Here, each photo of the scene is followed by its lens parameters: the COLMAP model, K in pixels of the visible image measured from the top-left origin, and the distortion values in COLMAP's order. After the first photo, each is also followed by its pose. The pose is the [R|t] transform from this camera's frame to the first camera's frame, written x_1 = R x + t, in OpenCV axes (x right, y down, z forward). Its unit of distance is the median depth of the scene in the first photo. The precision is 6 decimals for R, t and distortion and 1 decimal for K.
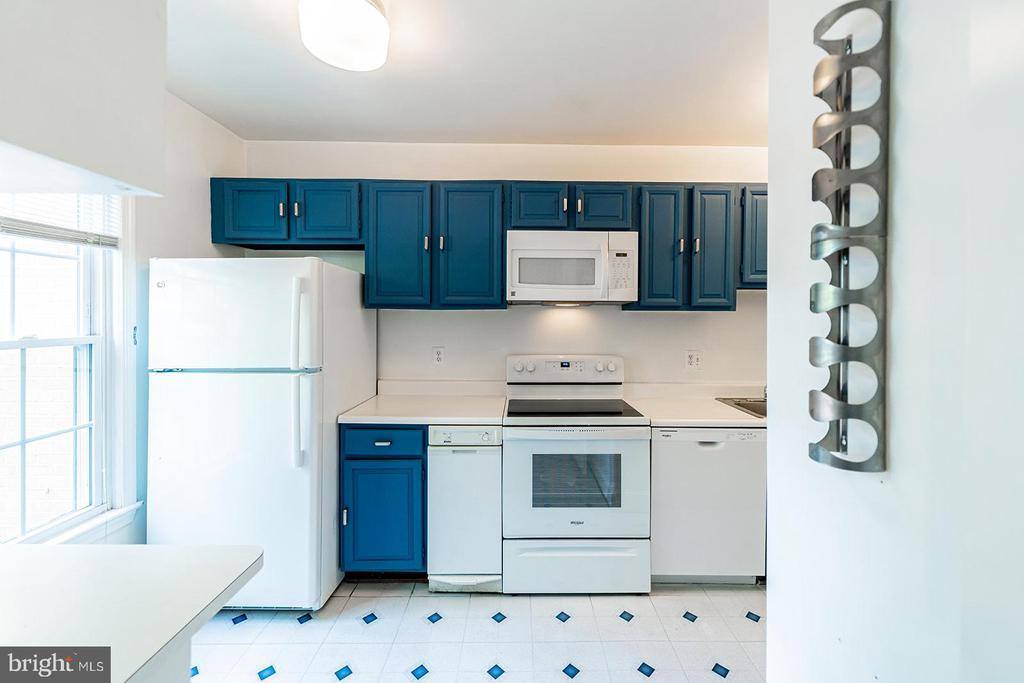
lens RADIAL K [[407.6, 0, 518.6], [0, 407.6, 323.5], [0, 0, 1]] dist [0.001070, -0.000799]
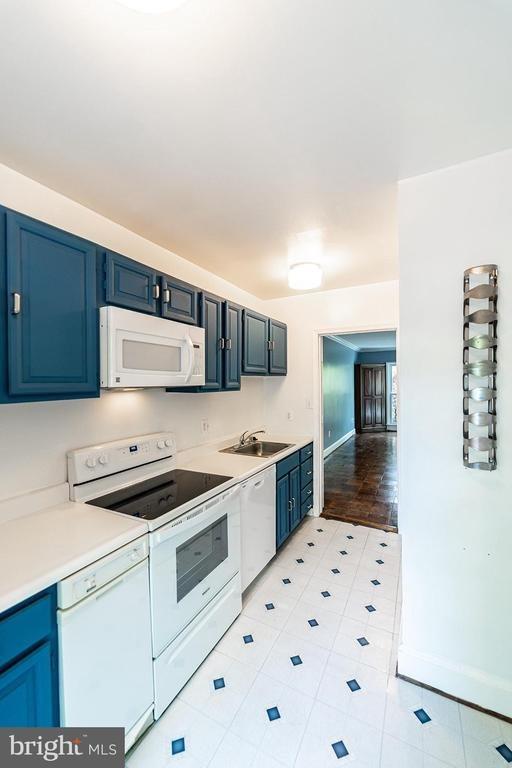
lens RADIAL K [[305.7, 0, 252.2], [0, 305.7, 386.6], [0, 0, 1]] dist [0.001070, -0.000799]
pose [[0.487068, -0.022330, 0.873079, -0.437615], [0.024857, 0.999623, 0.011699, -0.058470], [-0.873010, 0.016004, 0.487439, 0.422805]]
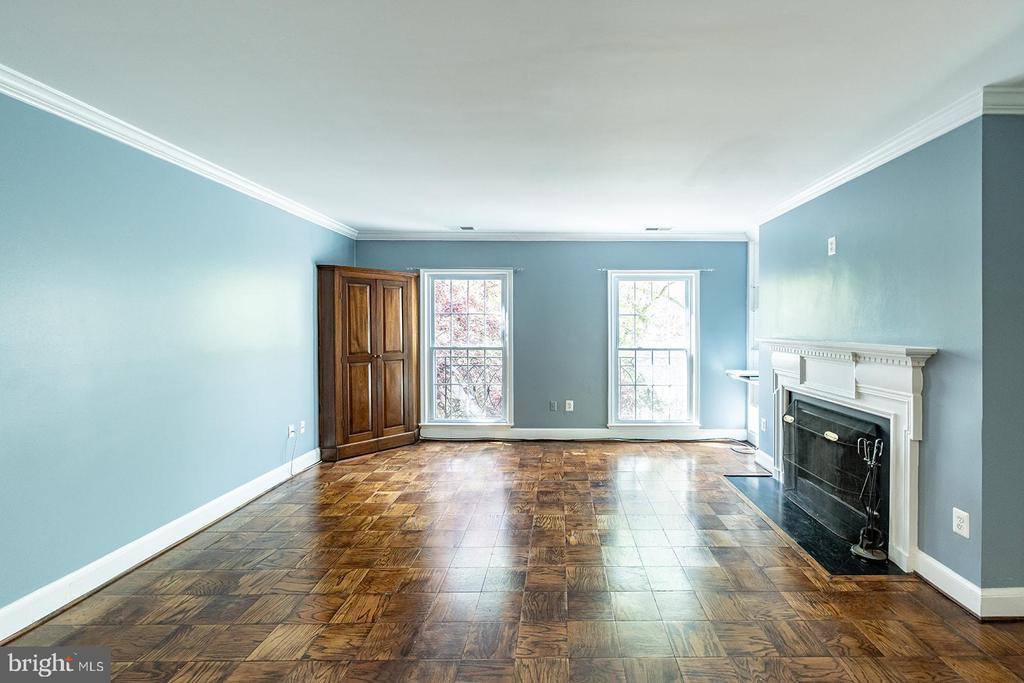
lens RADIAL K [[429.9, 0, 562.7], [0, 429.9, 325.0], [0, 0, 1]] dist [-0.004628, -0.000681]
pose [[-0.004760, -0.002530, 0.999985, 1.604341], [0.010563, 0.999941, 0.002580, 0.007566], [-0.999933, 0.010575, -0.004733, 0.112408]]
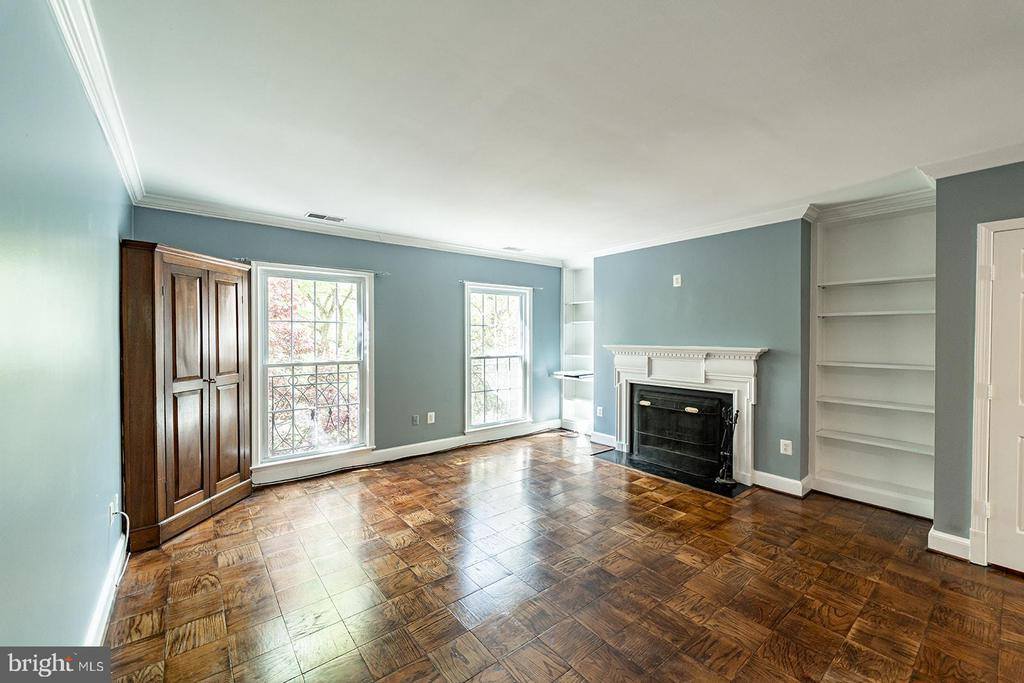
lens RADIAL K [[407.6, 0, 513.6], [0, 407.6, 337.2], [0, 0, 1]] dist [0.001070, -0.000799]
pose [[-0.621742, -0.007930, 0.783182, 1.955584], [0.008115, 0.999830, 0.016566, -0.006270], [-0.783180, 0.016655, -0.621571, 1.013020]]
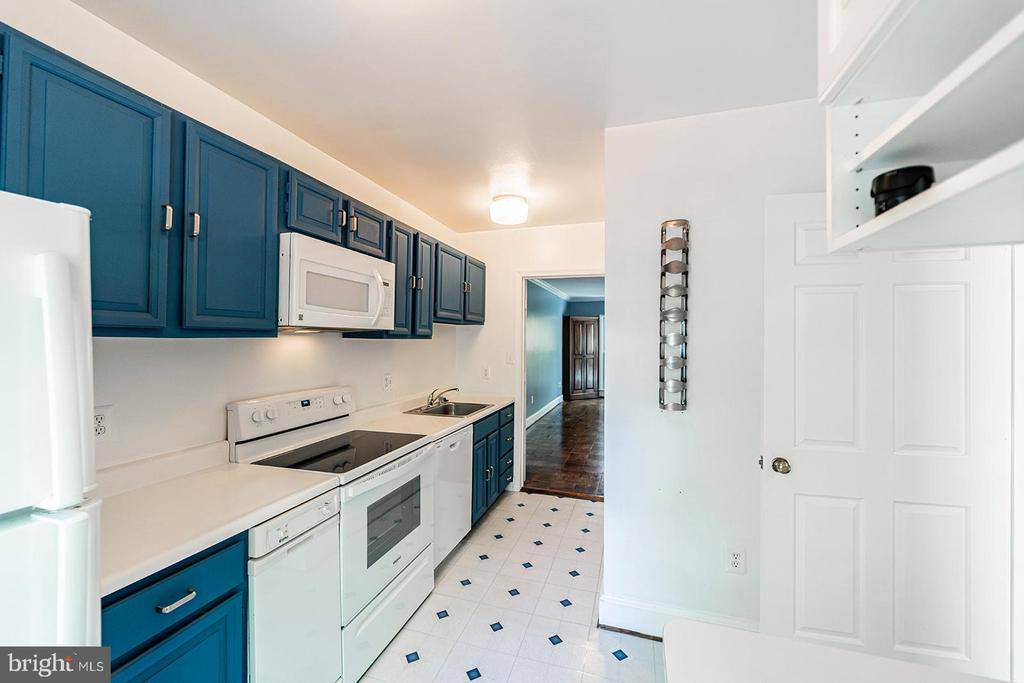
lens RADIAL K [[407.6, 0, 509.6], [0, 407.6, 339.9], [0, 0, 1]] dist [0.001070, -0.000799]
pose [[0.311820, -0.003755, 0.950134, -0.603874], [0.006157, 0.999979, 0.001932, -0.029893], [-0.950121, 0.005248, 0.311836, 0.386483]]
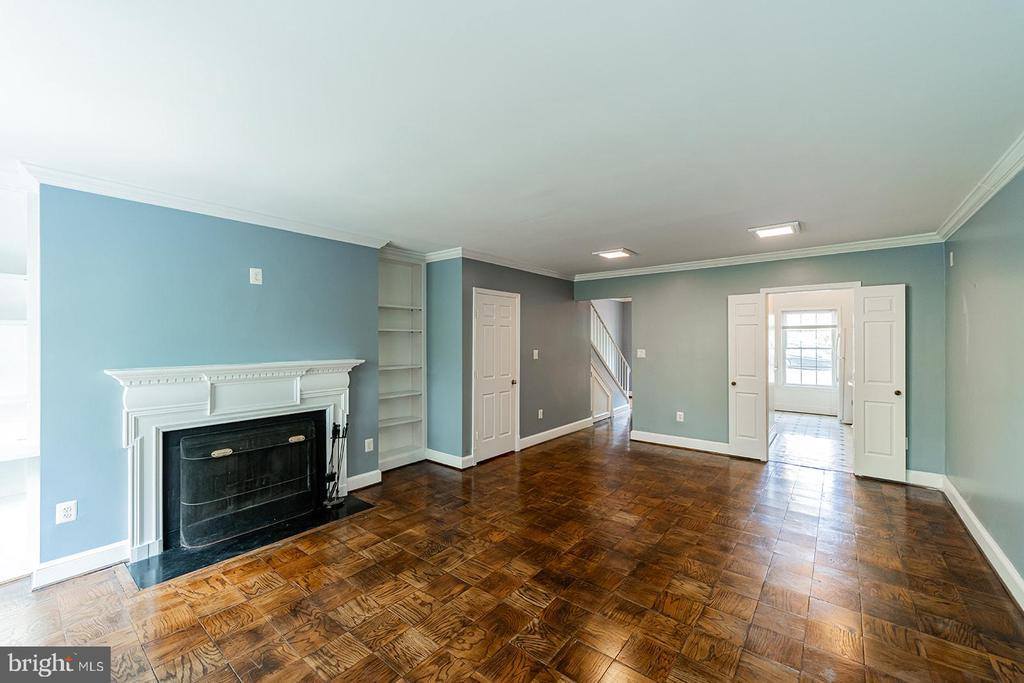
lens RADIAL K [[407.6, 0, 509.0], [0, 407.6, 340.2], [0, 0, 1]] dist [0.001070, -0.000799]
pose [[-0.631881, -0.002426, -0.775062, 3.501320], [-0.014100, 0.999866, 0.008365, -0.031899], [0.774938, 0.016214, -0.631830, 0.822532]]
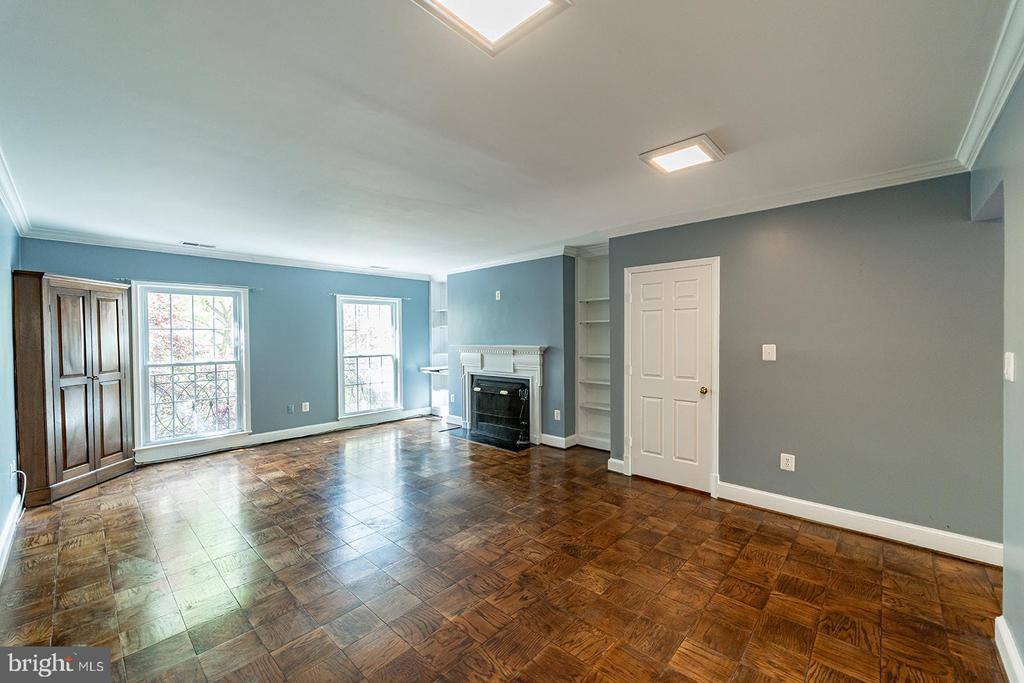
lens RADIAL K [[407.6, 0, 513.9], [0, 407.6, 339.9], [0, 0, 1]] dist [0.001070, -0.000799]
pose [[-0.730574, -0.003272, 0.682826, 1.195983], [0.017369, 0.999576, 0.023373, -0.015928], [-0.682613, 0.028936, -0.730207, 1.003736]]
